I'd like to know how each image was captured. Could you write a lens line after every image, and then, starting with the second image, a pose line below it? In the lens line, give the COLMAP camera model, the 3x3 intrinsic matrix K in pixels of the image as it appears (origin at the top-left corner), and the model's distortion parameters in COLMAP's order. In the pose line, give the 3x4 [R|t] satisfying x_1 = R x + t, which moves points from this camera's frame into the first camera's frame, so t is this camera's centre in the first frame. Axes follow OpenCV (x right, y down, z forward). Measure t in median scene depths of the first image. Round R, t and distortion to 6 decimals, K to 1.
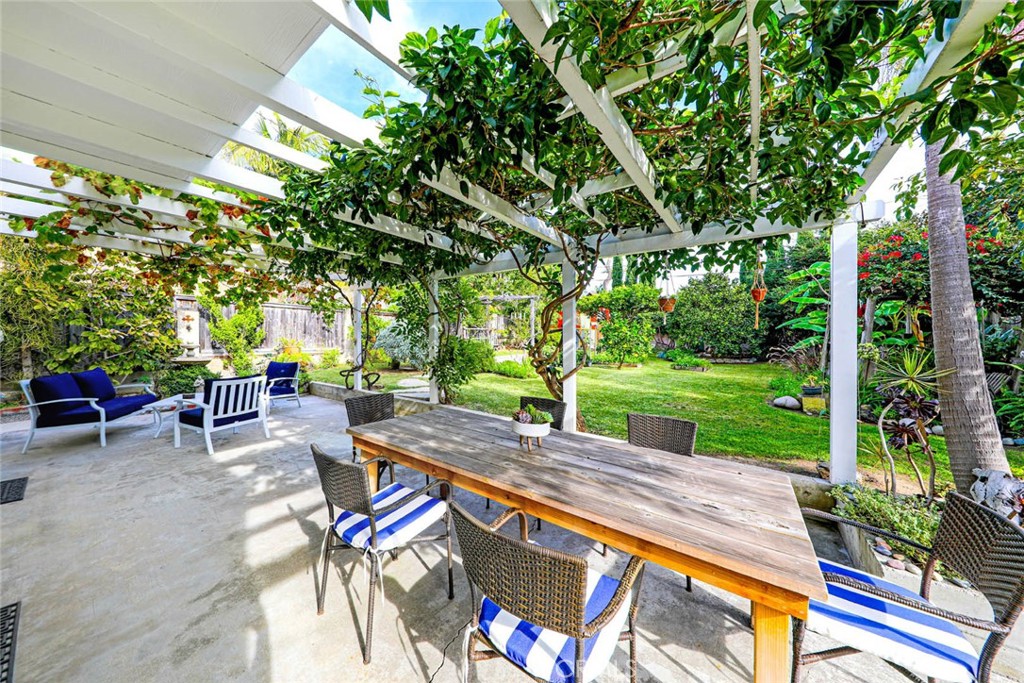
lens RADIAL K [[328.3, 0, 517.5], [0, 328.3, 342.4], [0, 0, 1]] dist [-0.003875, -0.000051]
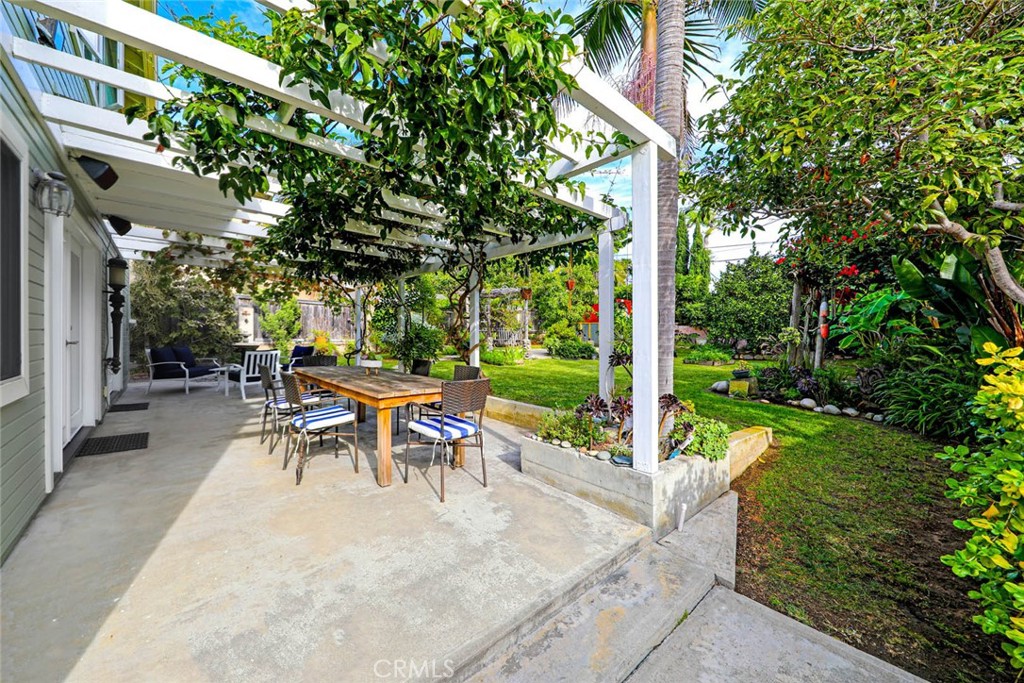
lens RADIAL K [[383.7, 0, 507.9], [0, 383.7, 339.9], [0, 0, 1]] dist [0.009590, 0.000101]
pose [[0.974249, 0.003524, -0.225448, 0.460980], [-0.005568, 0.999949, -0.008433, 0.052646], [0.225407, 0.009471, 0.974219, -0.327414]]
